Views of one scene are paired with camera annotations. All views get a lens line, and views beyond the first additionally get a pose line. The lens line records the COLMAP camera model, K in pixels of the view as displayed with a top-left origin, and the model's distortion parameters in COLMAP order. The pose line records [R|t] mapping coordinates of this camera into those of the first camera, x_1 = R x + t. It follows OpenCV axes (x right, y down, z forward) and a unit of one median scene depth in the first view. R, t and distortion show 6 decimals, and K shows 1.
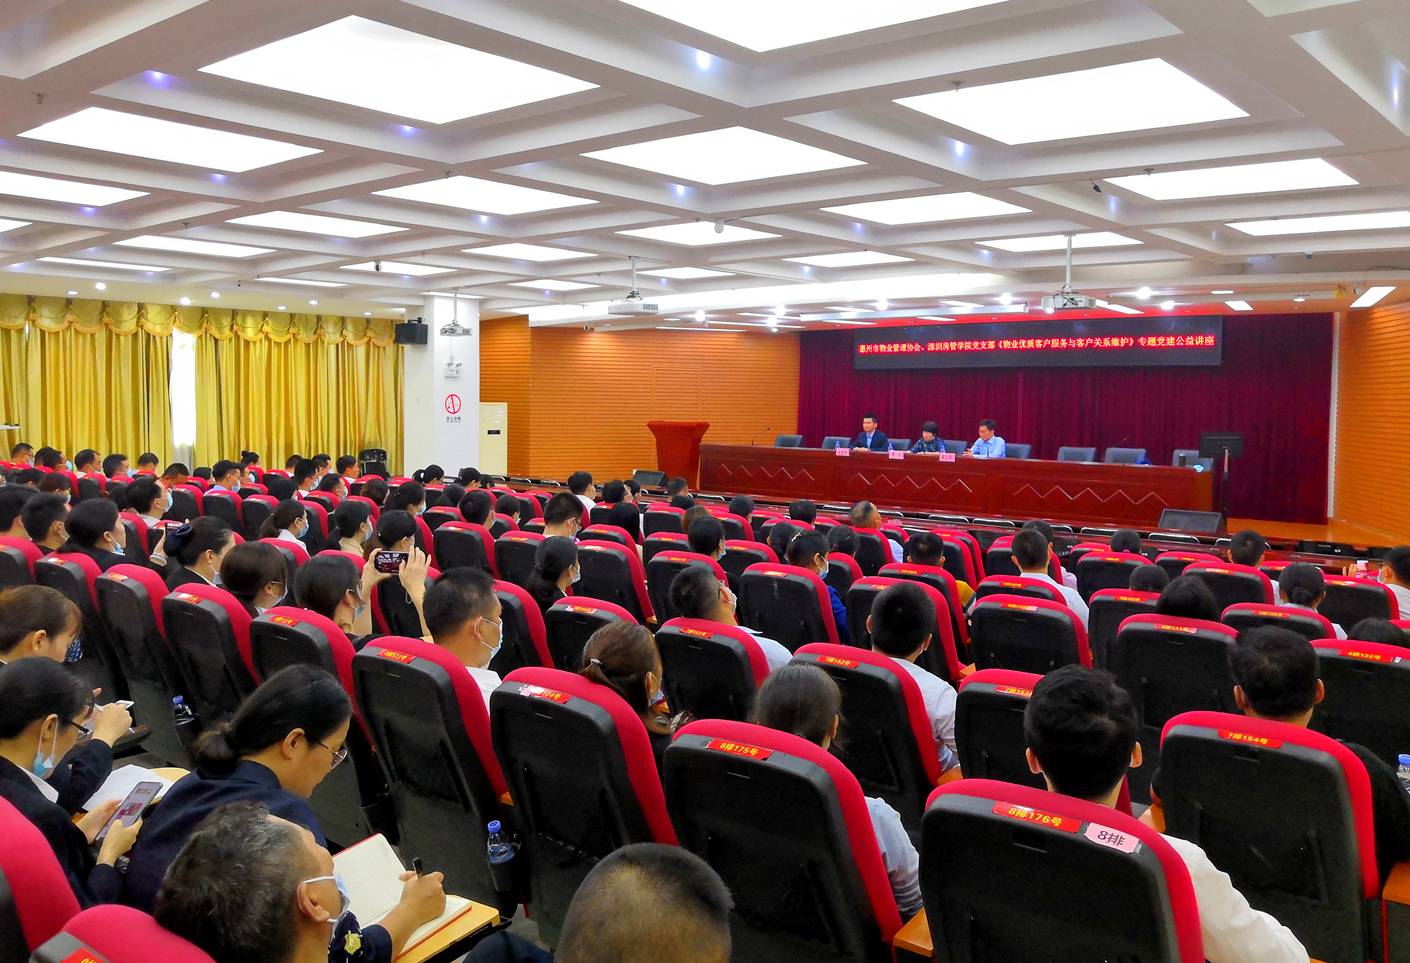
lens RADIAL K [[1165.7, 0, 702.7], [0, 1165.7, 484.4], [0, 0, 1]] dist [0.004385, 0.004155]
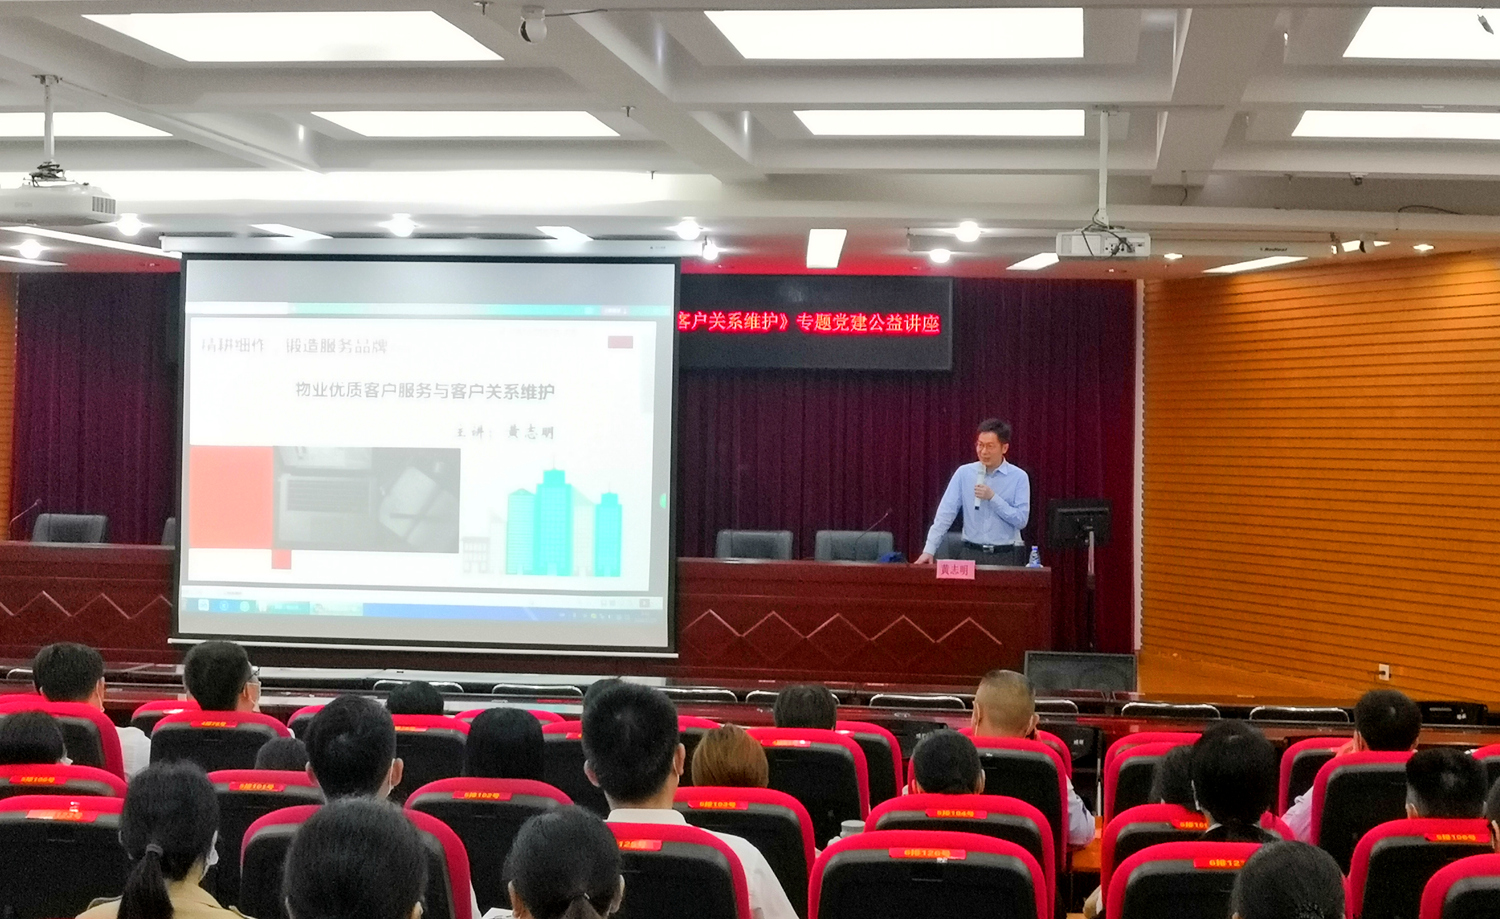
lens RADIAL K [[2307.0, 0, 750.6], [0, 2307.0, 458.3], [0, 0, 1]] dist [-0.028728, 0.000000]
pose [[0.841910, -0.005330, 0.539592, -0.196495], [0.036239, 0.998252, -0.046682, -0.015729], [-0.538400, 0.058856, 0.840631, 0.160506]]
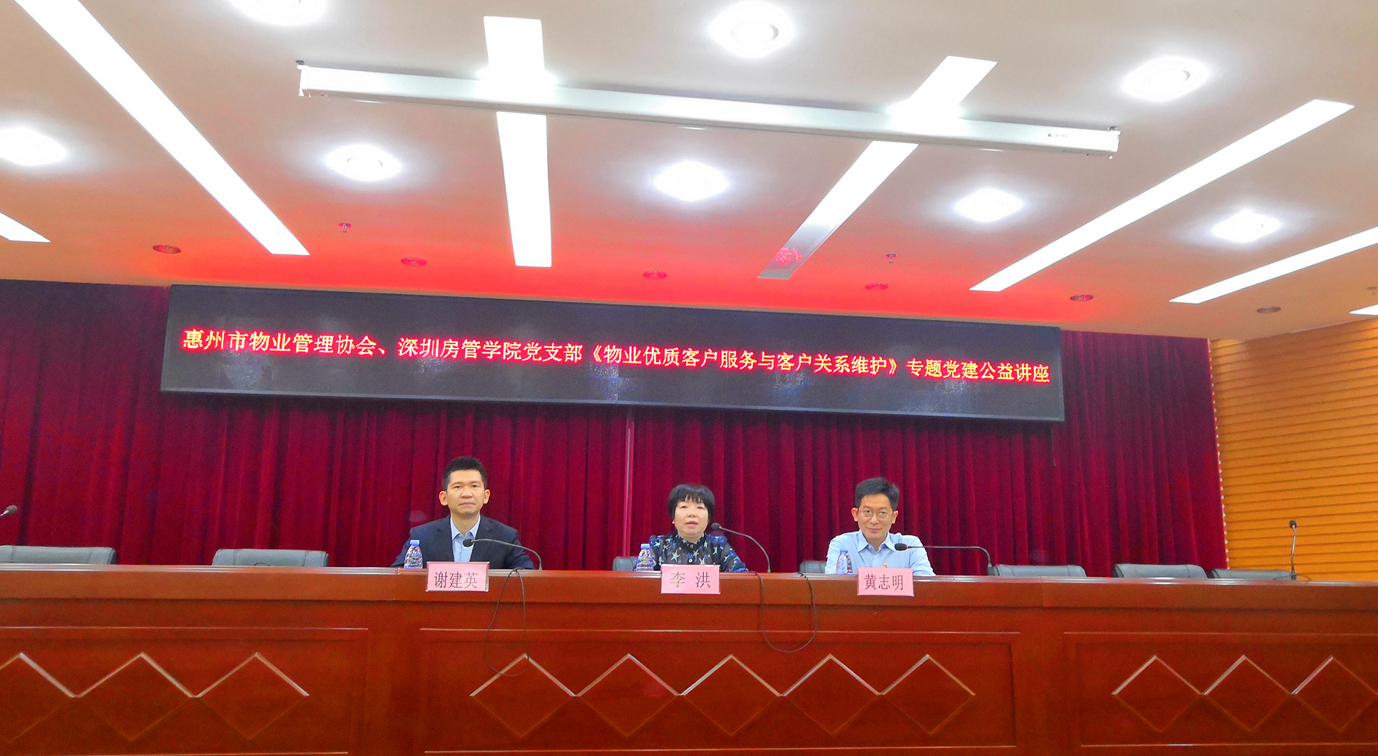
lens RADIAL K [[1166.4, 0, 691.2], [0, 1166.4, 378.4], [0, 0, 1]] dist [0.013451, 0.001221]
pose [[0.631195, 0.157078, 0.759552, -0.052576], [0.060364, 0.966360, -0.250009, -0.001801], [-0.773271, 0.203654, 0.600480, 0.789007]]
